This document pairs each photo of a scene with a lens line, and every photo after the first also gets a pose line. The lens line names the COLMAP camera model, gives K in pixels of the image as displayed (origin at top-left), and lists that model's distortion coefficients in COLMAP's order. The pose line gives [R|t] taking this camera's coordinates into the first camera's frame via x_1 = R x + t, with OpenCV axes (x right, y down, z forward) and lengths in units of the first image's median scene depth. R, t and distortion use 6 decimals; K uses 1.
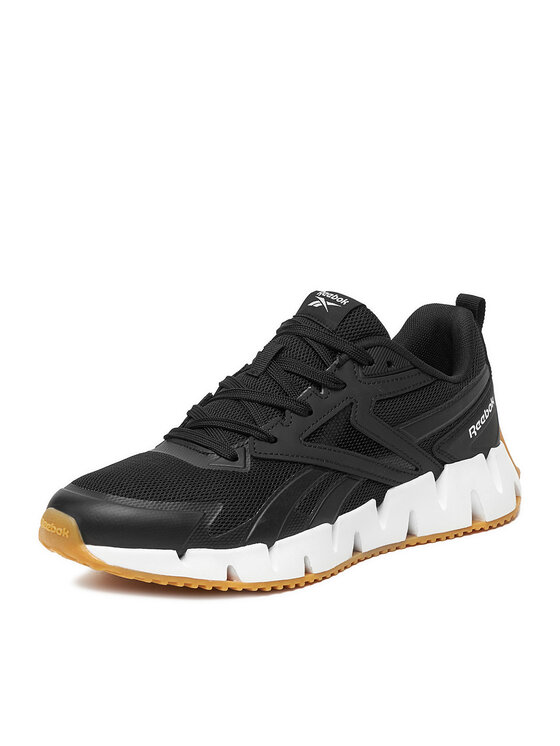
lens RADIAL K [[1103.1, 0, 280.1], [0, 1103.1, 372.9], [0, 0, 1]] dist [-0.032160, 0.000000]
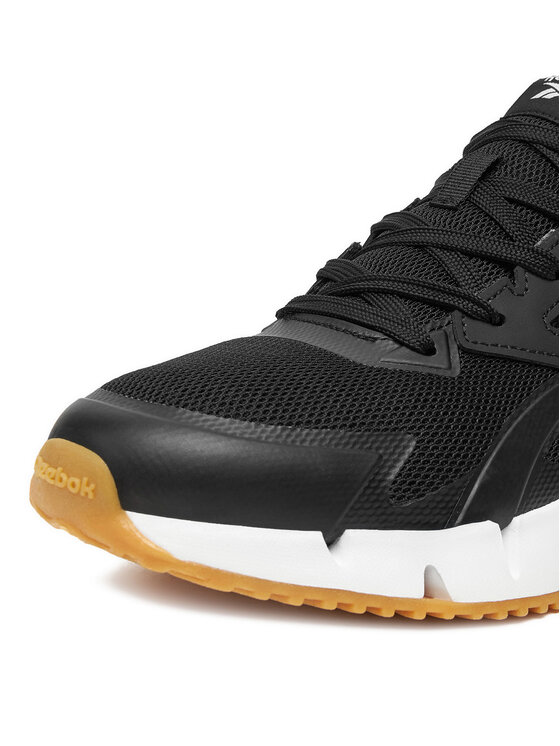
lens RADIAL K [[885.1, 0, 281.9], [0, 885.1, 341.8], [0, 0, 1]] dist [-0.025434, 0.000000]
pose [[0.998197, 0.036300, 0.047809, -0.129213], [-0.034620, 0.998769, -0.035518, 0.091379], [-0.049039, 0.033799, 0.998225, 0.603469]]
